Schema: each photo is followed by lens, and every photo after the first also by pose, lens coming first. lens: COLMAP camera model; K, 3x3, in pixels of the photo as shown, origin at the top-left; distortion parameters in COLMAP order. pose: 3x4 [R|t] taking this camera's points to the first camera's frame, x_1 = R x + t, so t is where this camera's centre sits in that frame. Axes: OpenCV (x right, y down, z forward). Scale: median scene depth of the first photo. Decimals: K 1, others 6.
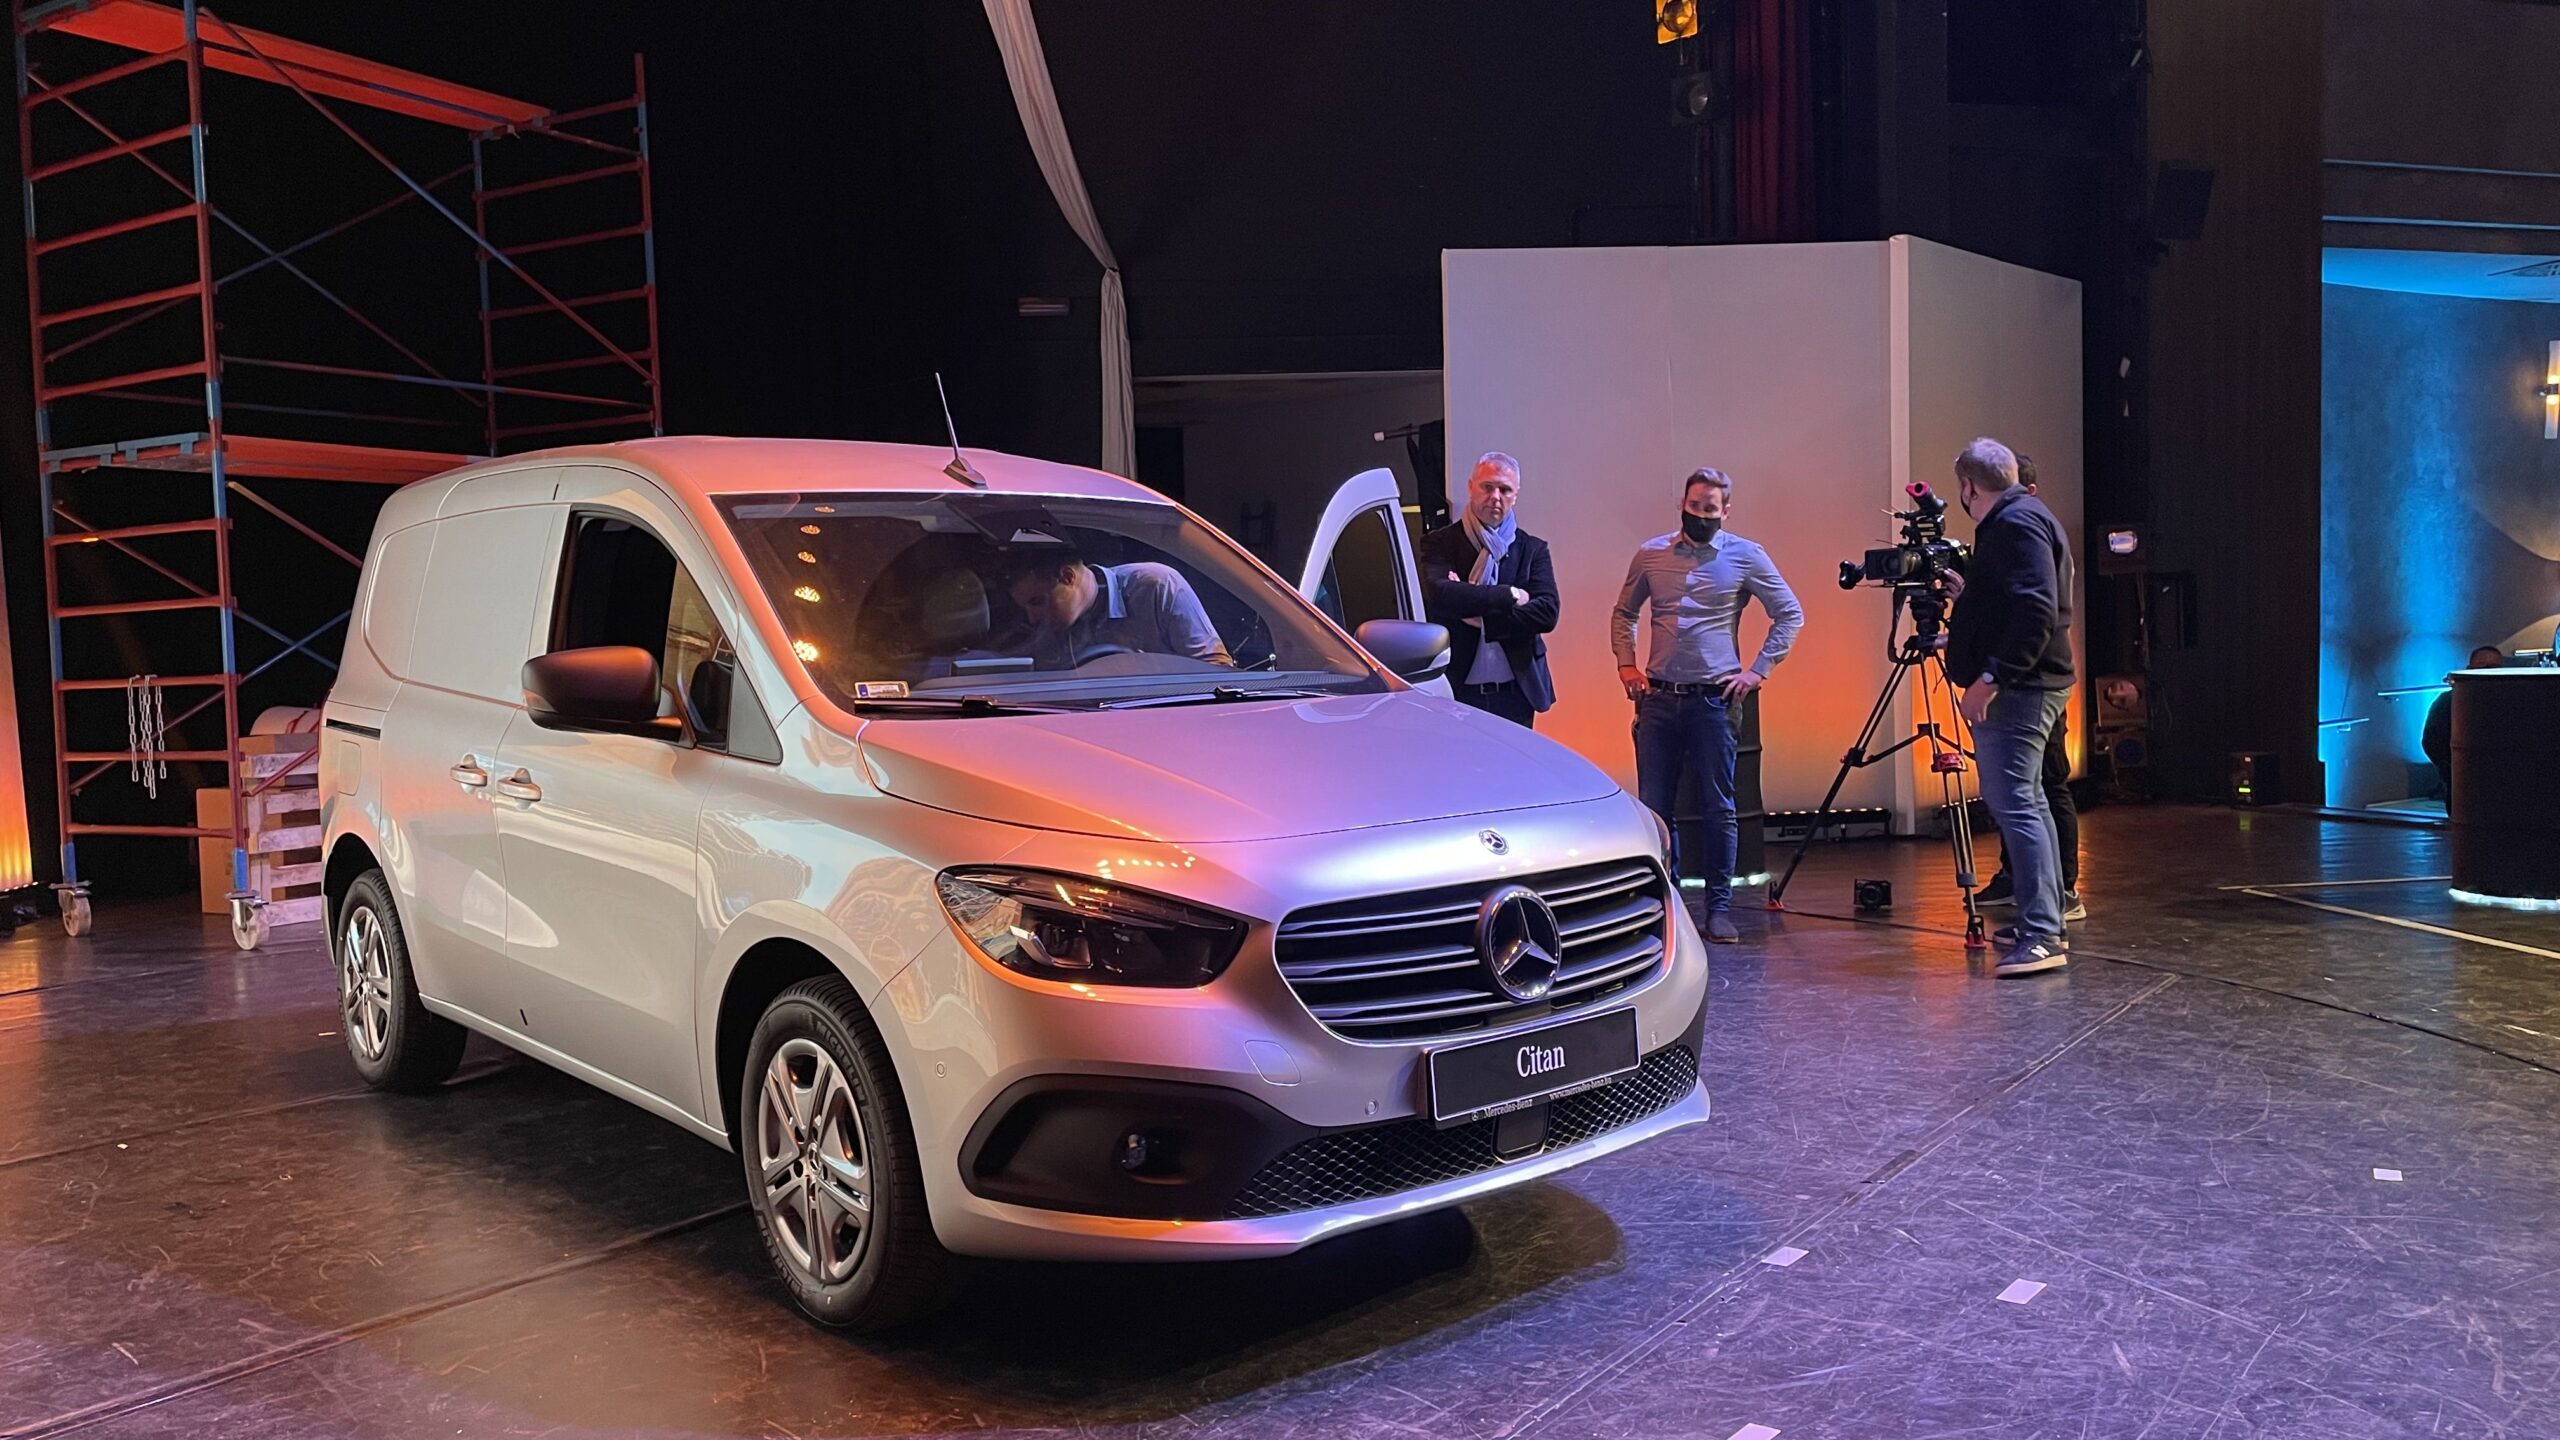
lens RADIAL K [[1900.2, 0, 1265.4], [0, 1900.2, 702.4], [0, 0, 1]] dist [0.094806, -0.104221]
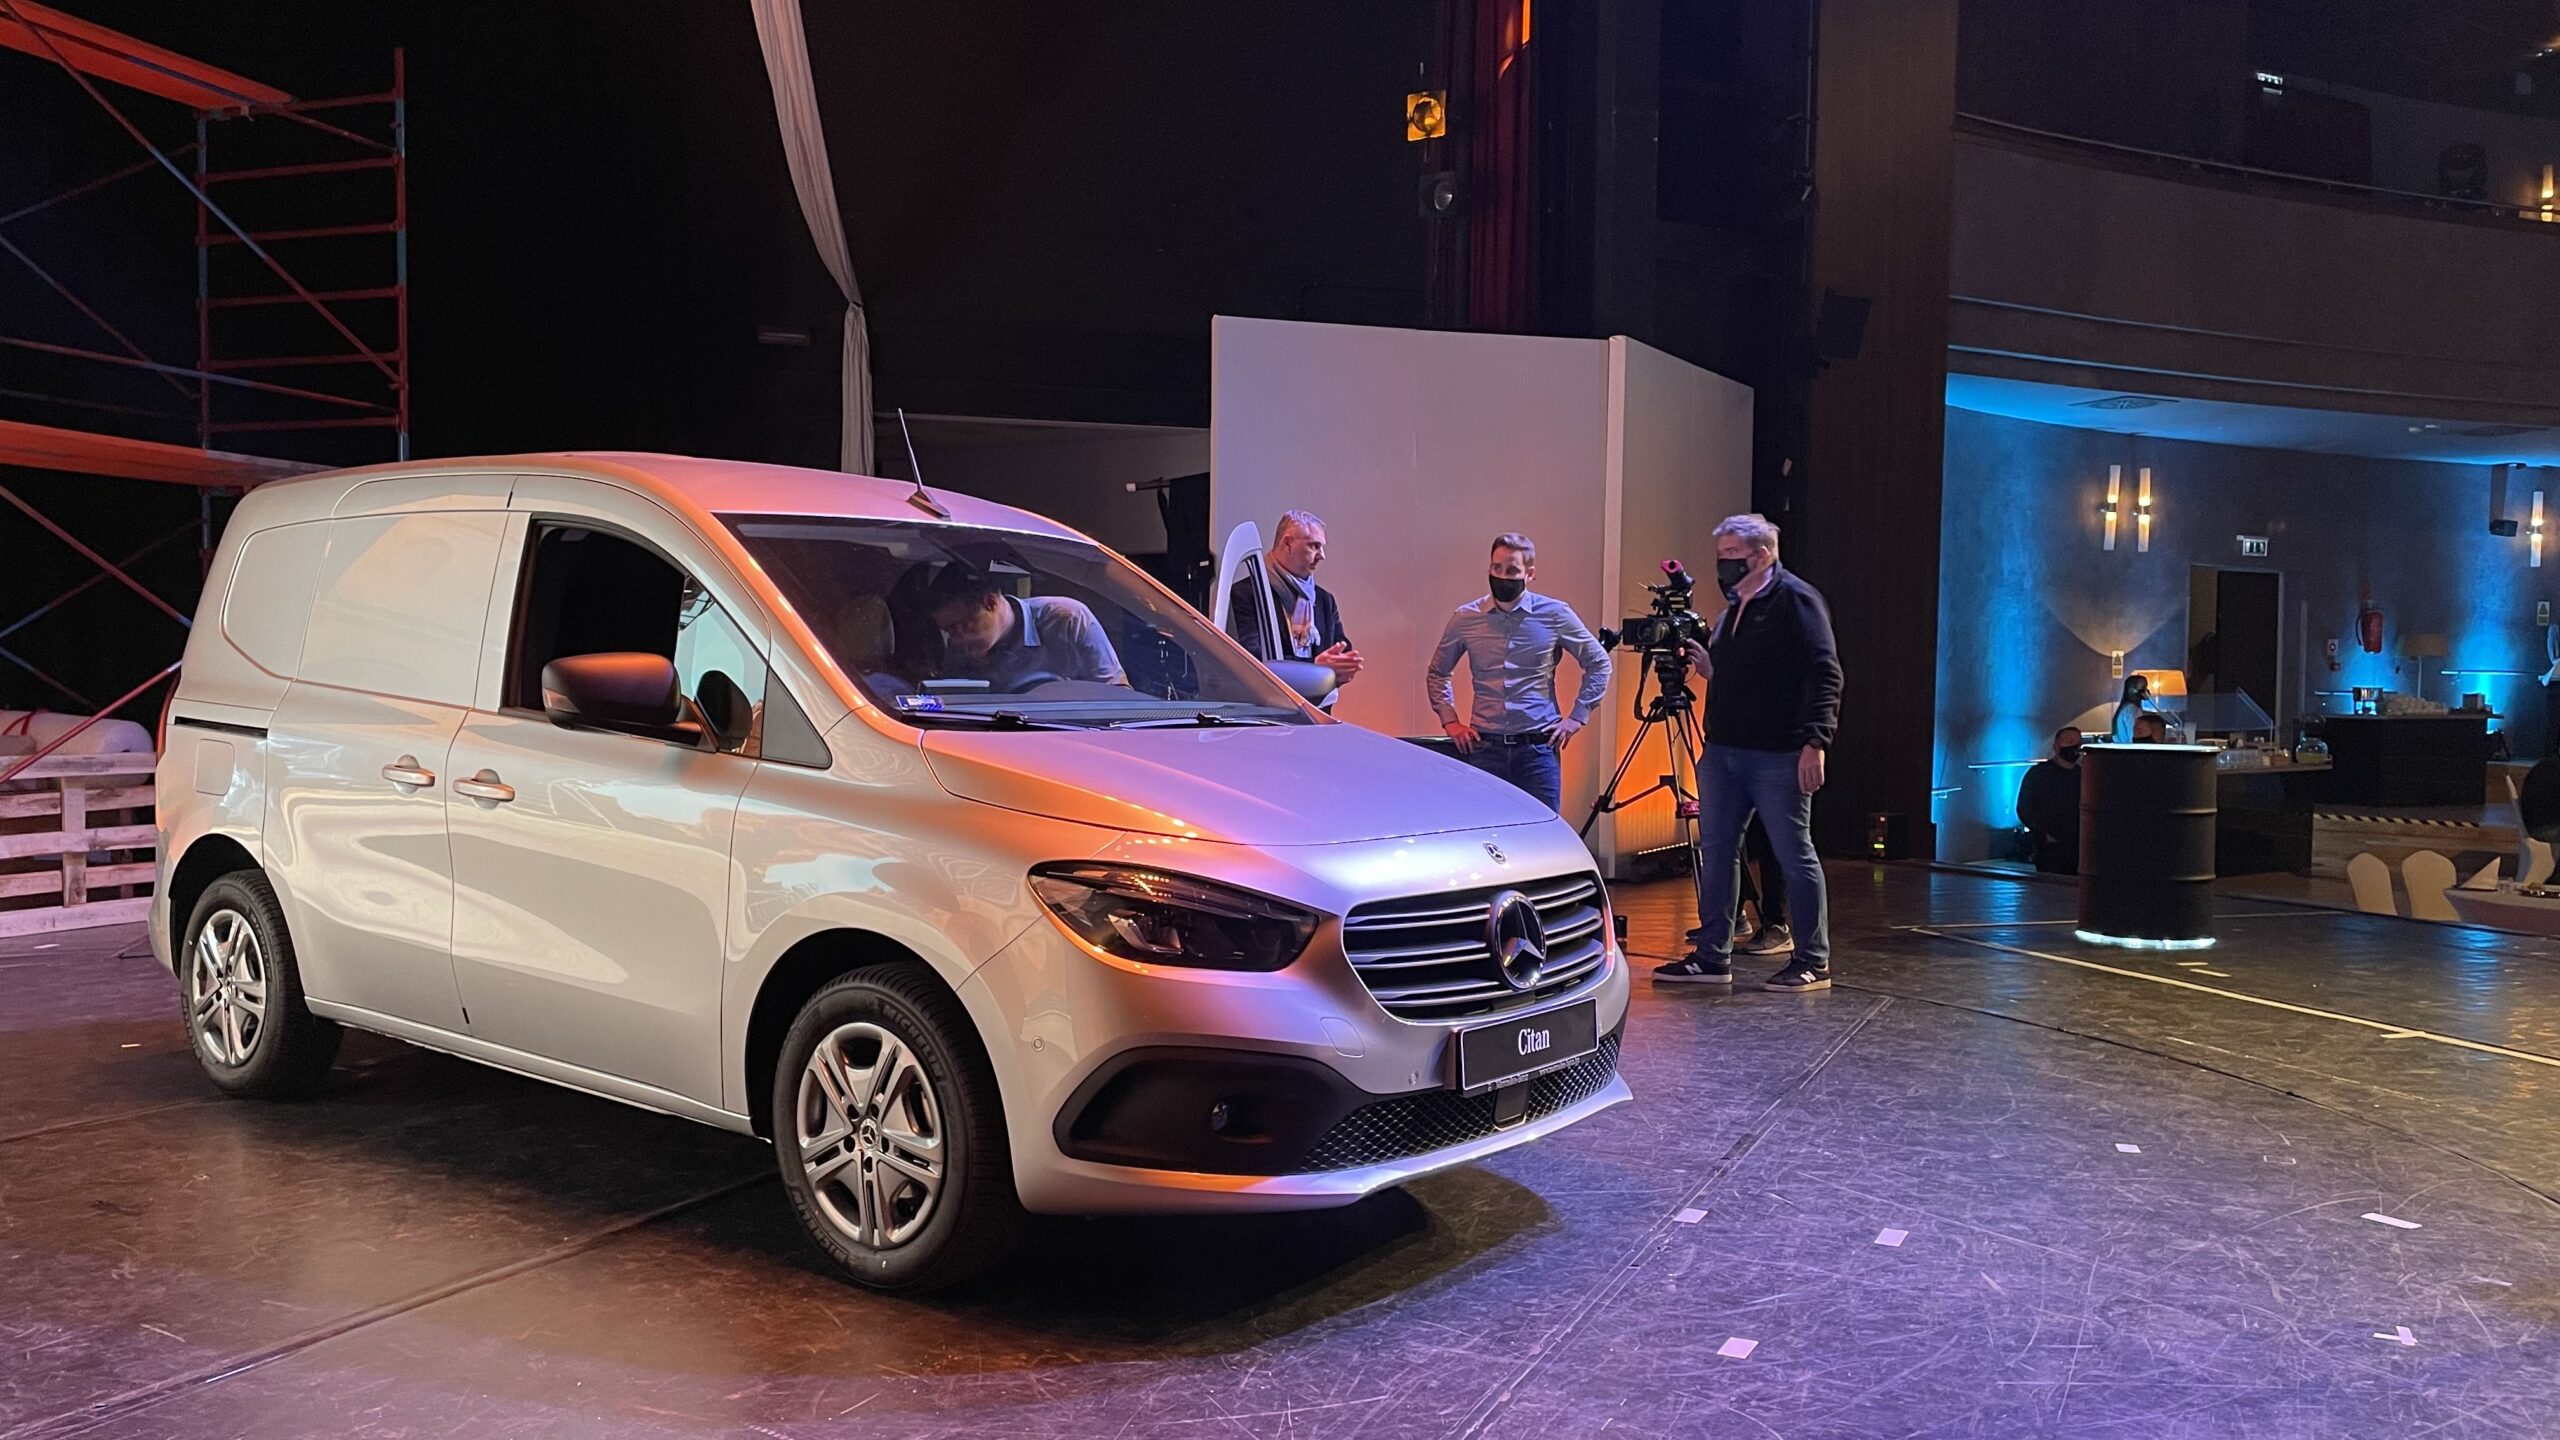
lens RADIAL K [[1900.2, 0, 1257.7], [0, 1900.2, 724.8], [0, 0, 1]] dist [0.094806, -0.104221]
pose [[0.980145, 0.035139, 0.195142, -0.203345], [-0.032282, 0.999320, -0.017803, 0.017332], [-0.195635, 0.011150, 0.980613, -0.085290]]
